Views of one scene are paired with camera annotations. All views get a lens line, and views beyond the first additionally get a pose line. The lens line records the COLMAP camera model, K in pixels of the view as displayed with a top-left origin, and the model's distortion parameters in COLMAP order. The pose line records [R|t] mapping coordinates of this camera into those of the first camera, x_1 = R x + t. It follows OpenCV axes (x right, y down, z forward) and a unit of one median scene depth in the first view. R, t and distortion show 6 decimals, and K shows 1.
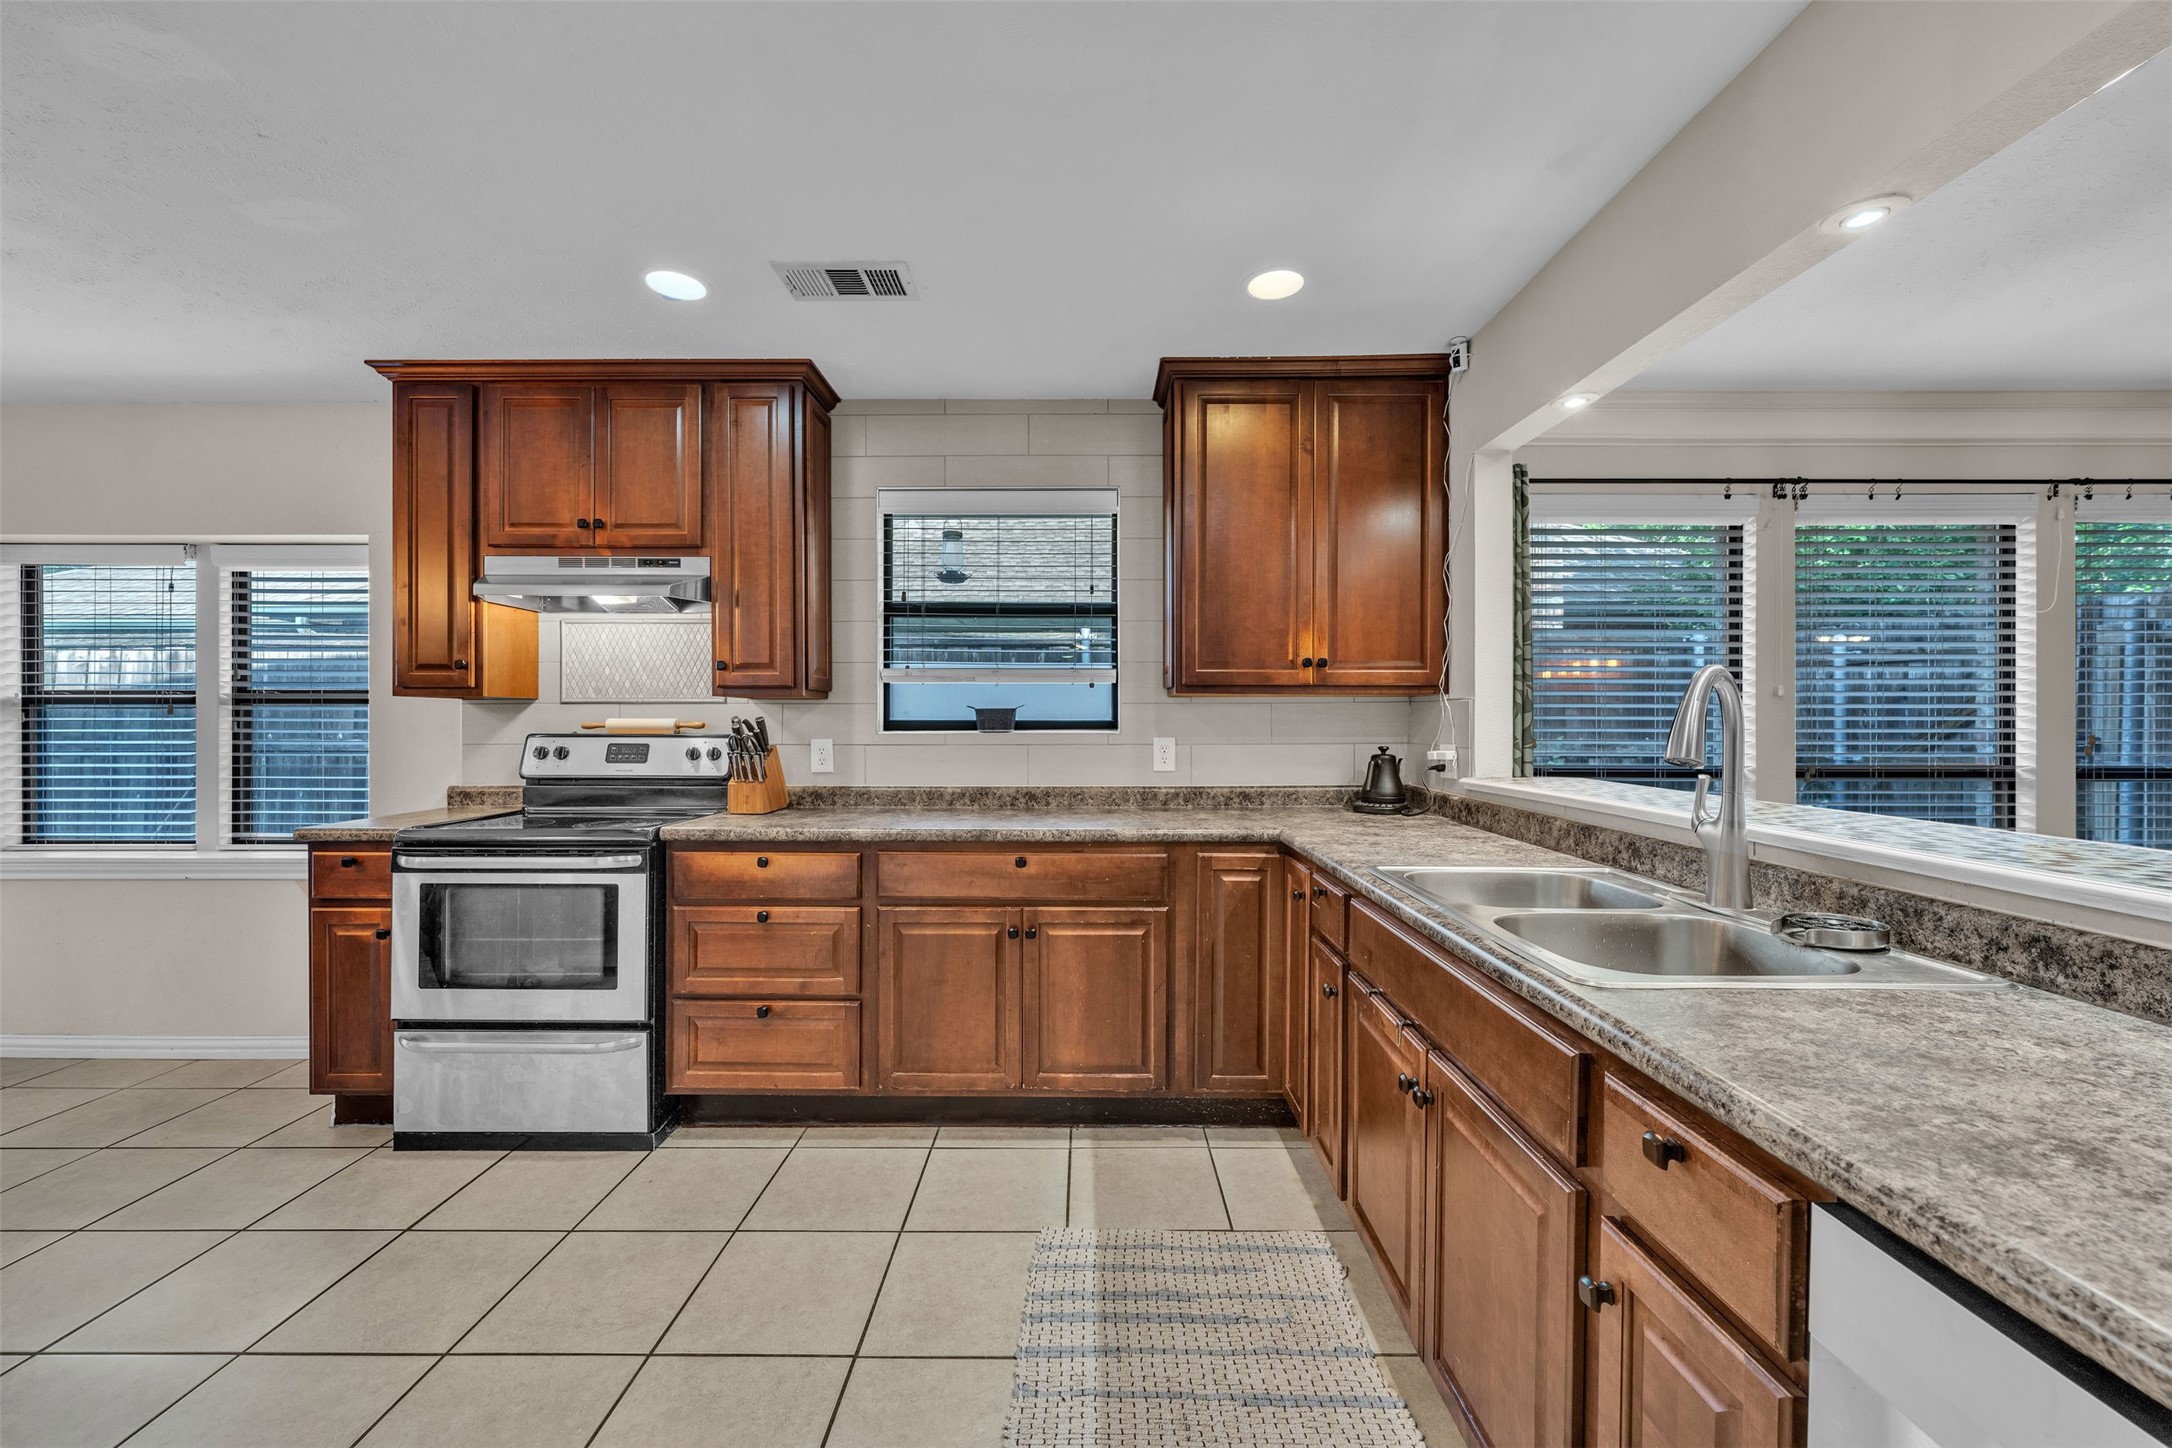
lens RADIAL K [[848.0, 0, 1086.0], [0, 848.0, 724.0], [0, 0, 1]] dist [-0.000853, -0.000139]
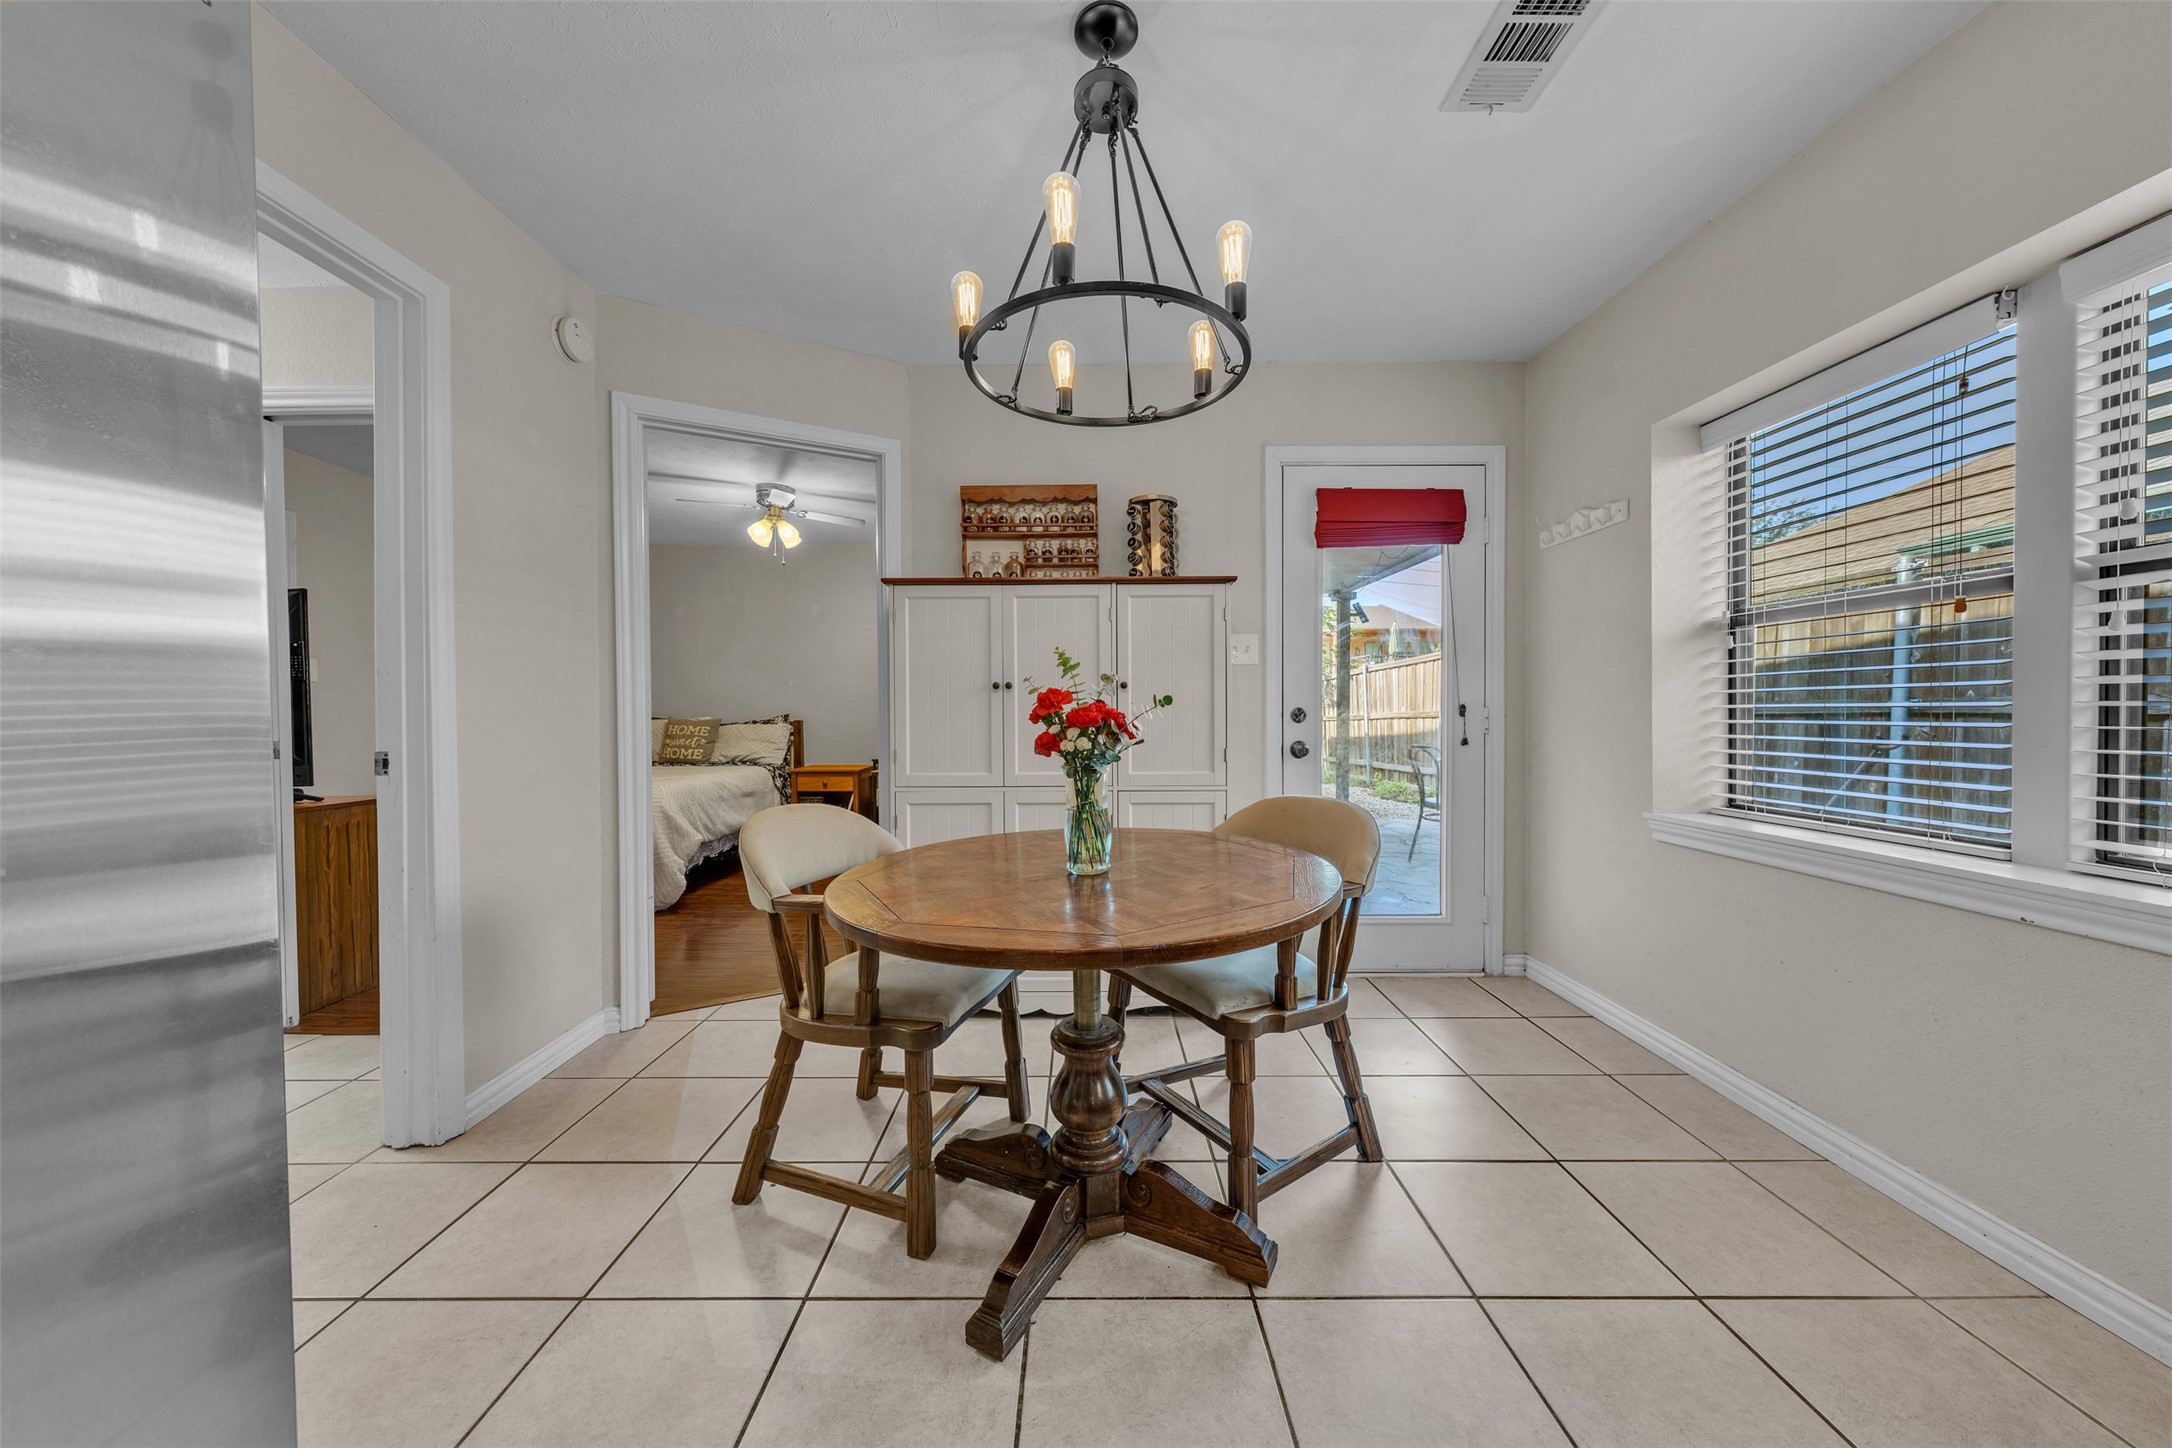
lens RADIAL K [[744.7, 0, 1087.8], [0, 744.7, 715.8], [0, 0, 1]] dist [-0.000351, -0.000119]
pose [[0.006080, 0.006103, -0.999963, -0.704505], [-0.001100, 0.999981, 0.006096, 0.065973], [0.999981, 0.001063, 0.006087, 0.500232]]
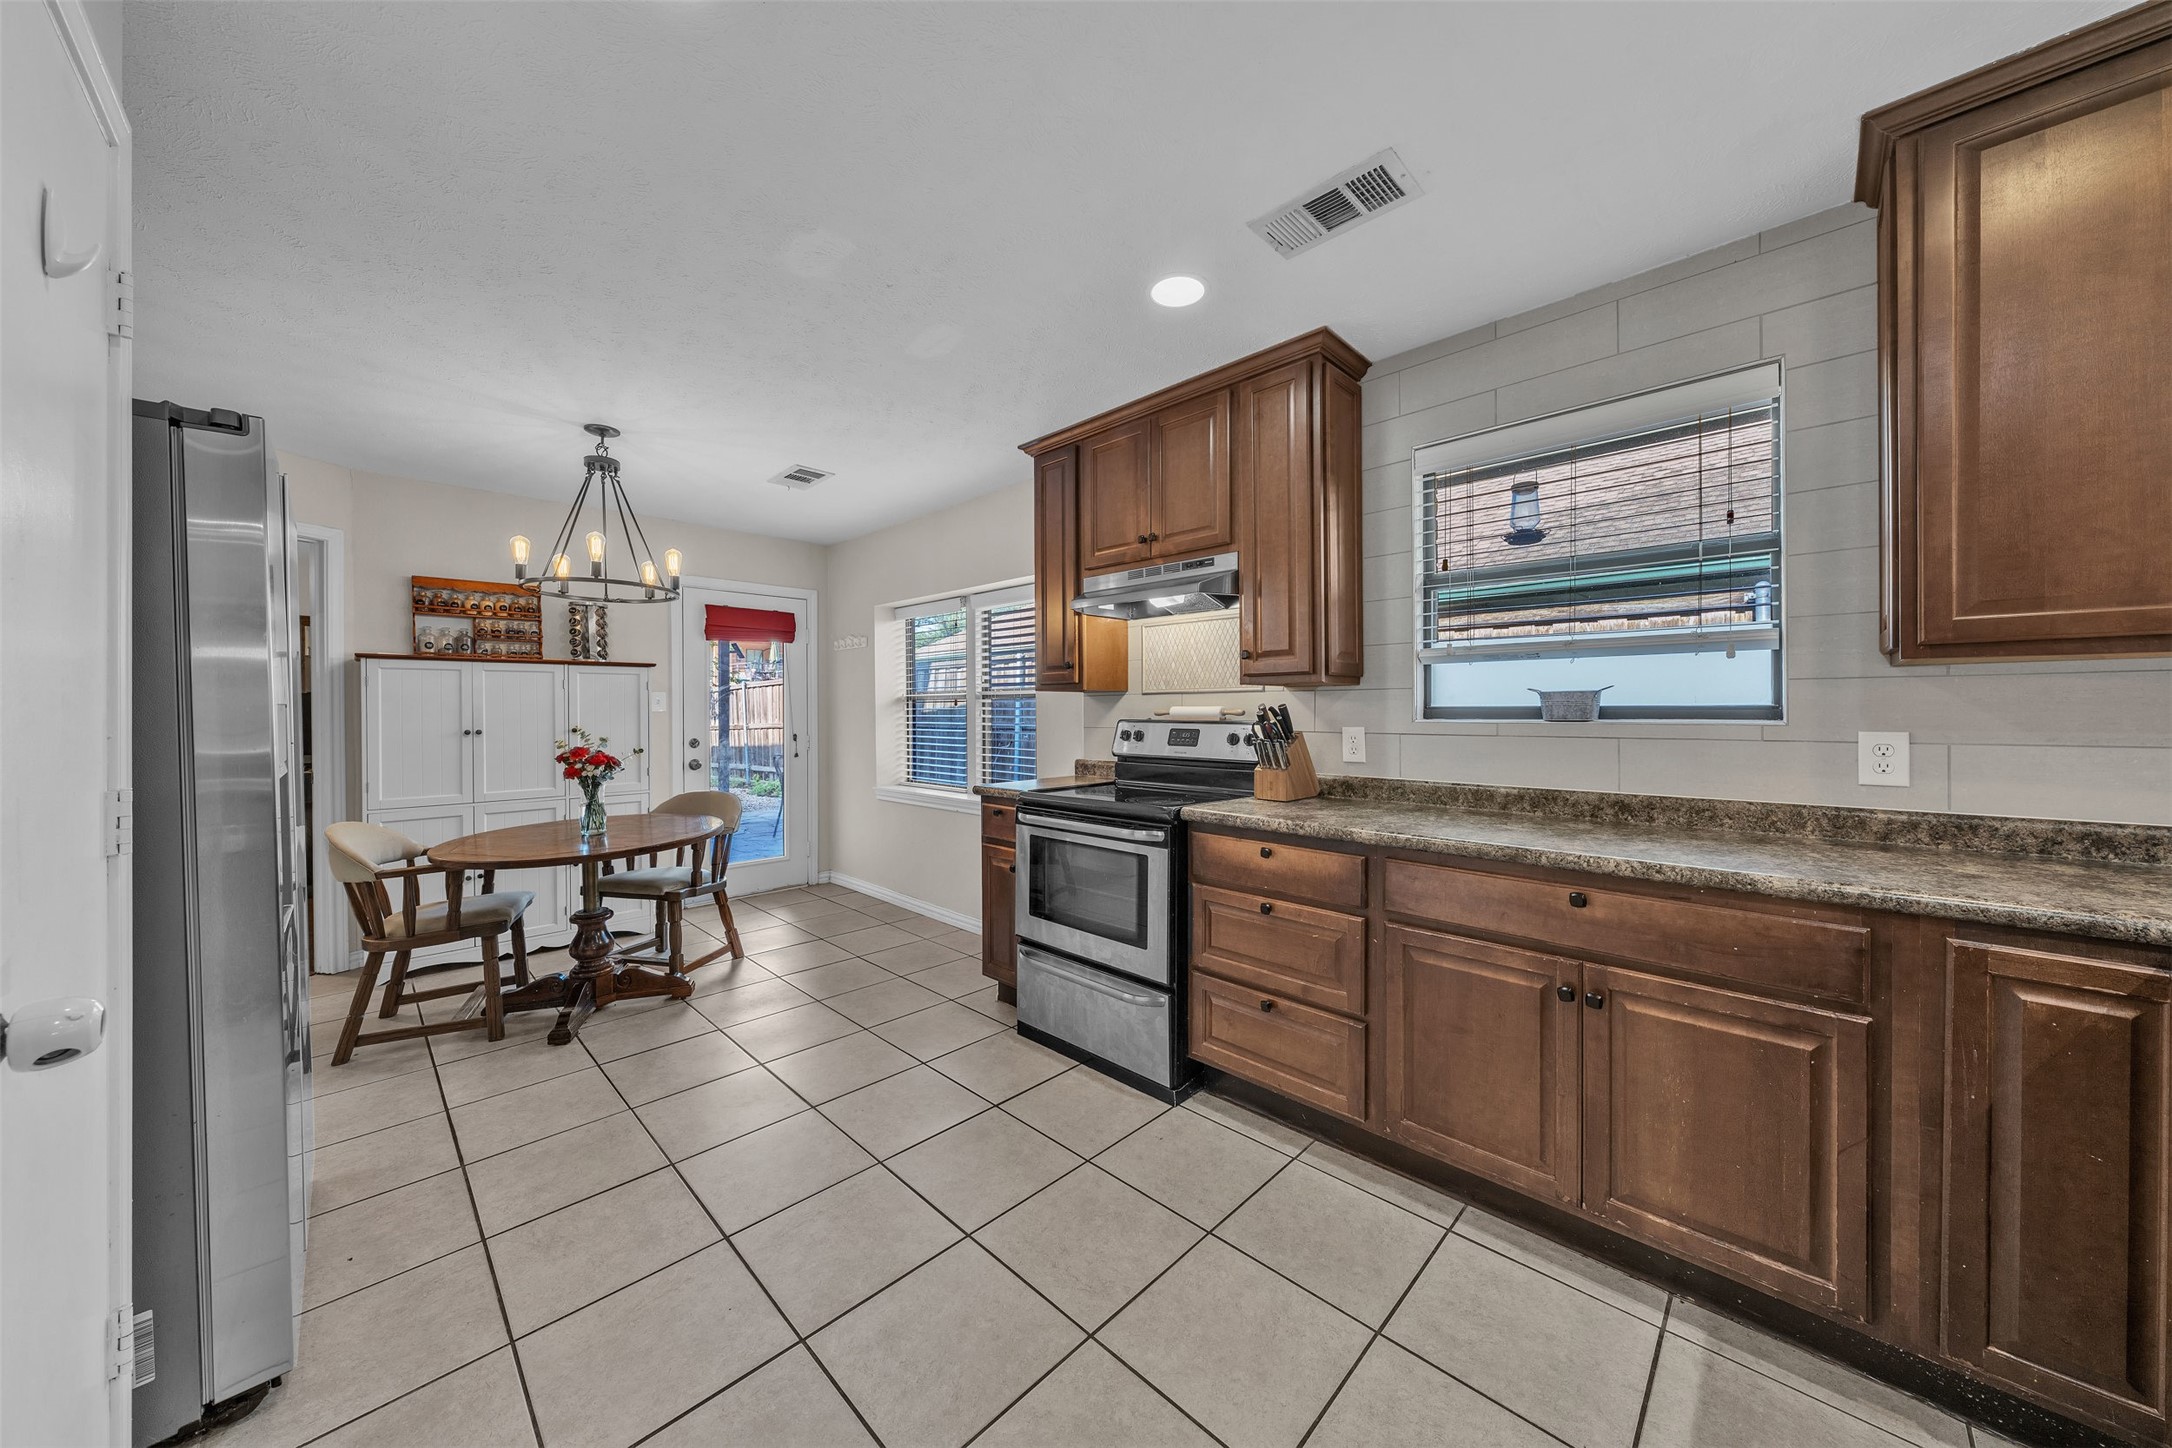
lens RADIAL K [[735.4, 0, 1086.4], [0, 735.4, 711.5], [0, 0, 1]] dist [-0.001936, -0.000154]
pose [[0.713377, -0.001339, -0.700780, 0.060621], [0.001687, 0.999999, -0.000193, -0.000036], [0.700779, -0.001045, 0.713378, 0.233837]]
